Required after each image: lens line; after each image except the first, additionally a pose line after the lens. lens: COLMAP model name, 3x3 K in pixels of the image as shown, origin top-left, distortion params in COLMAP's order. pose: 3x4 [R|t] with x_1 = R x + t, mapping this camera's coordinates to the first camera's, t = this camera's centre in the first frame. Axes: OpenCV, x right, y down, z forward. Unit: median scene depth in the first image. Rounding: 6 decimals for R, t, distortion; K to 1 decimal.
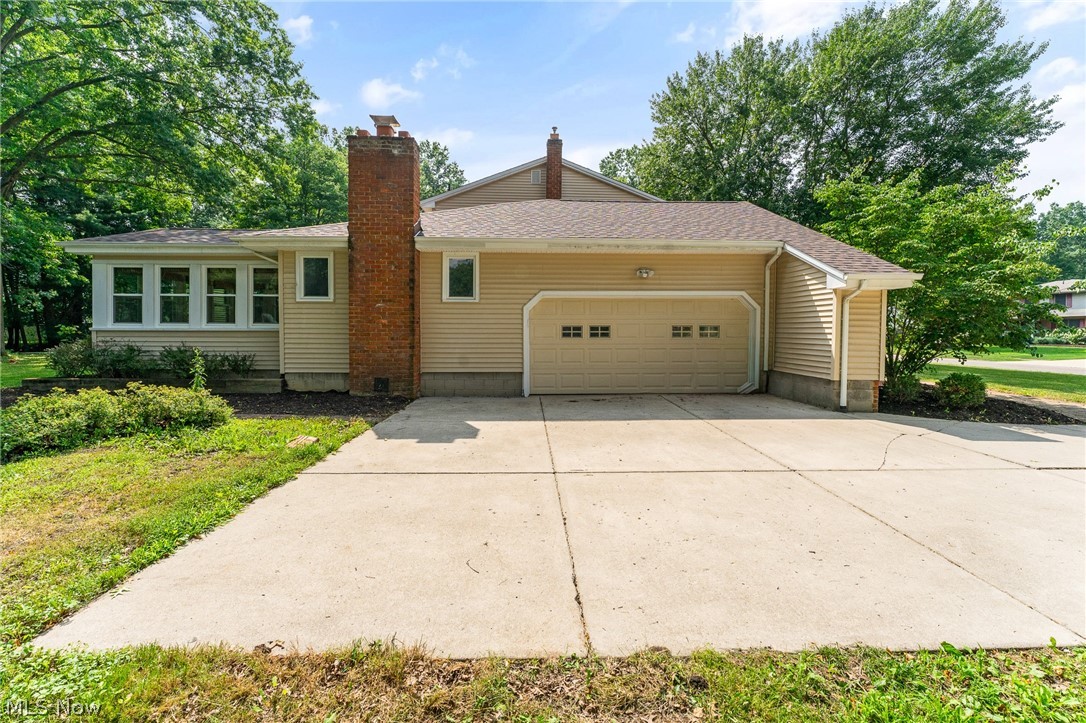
lens RADIAL K [[429.8, 0, 541.7], [0, 429.8, 345.8], [0, 0, 1]] dist [0.000354, -0.000021]
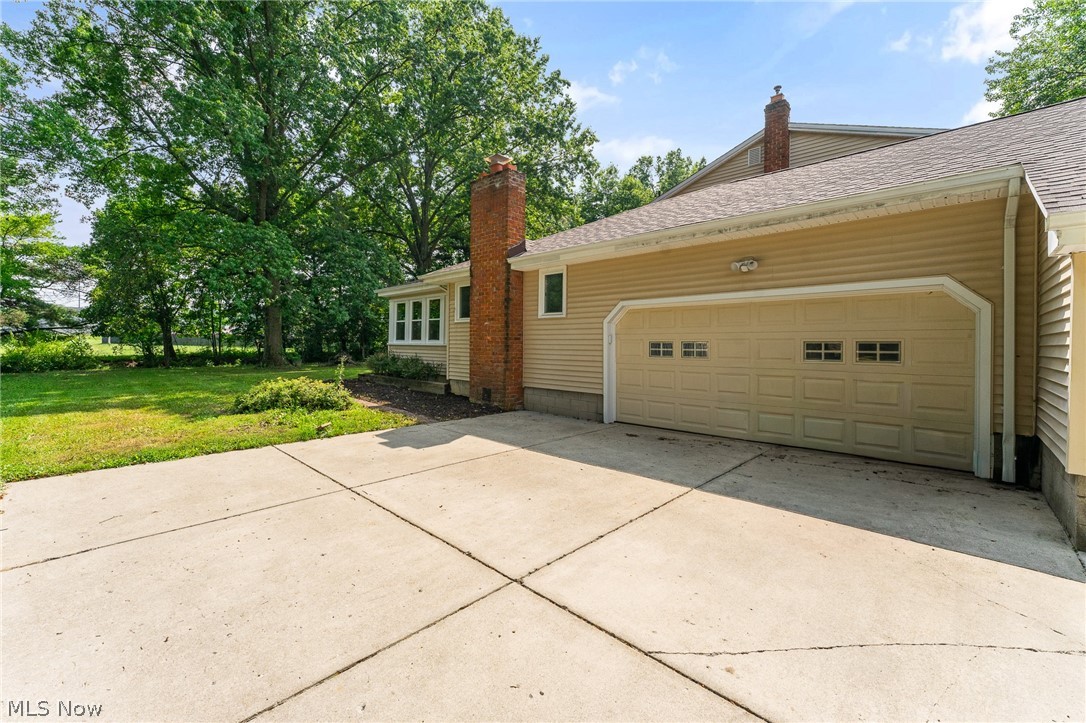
lens RADIAL K [[435.3, 0, 541.9], [0, 435.3, 348.5], [0, 0, 1]] dist [-0.003722, -0.000274]
pose [[0.706927, 0.010576, -0.707208, 0.499051], [-0.034582, 0.999209, -0.019625, -0.011040], [0.706441, 0.038330, 0.706733, 0.280182]]
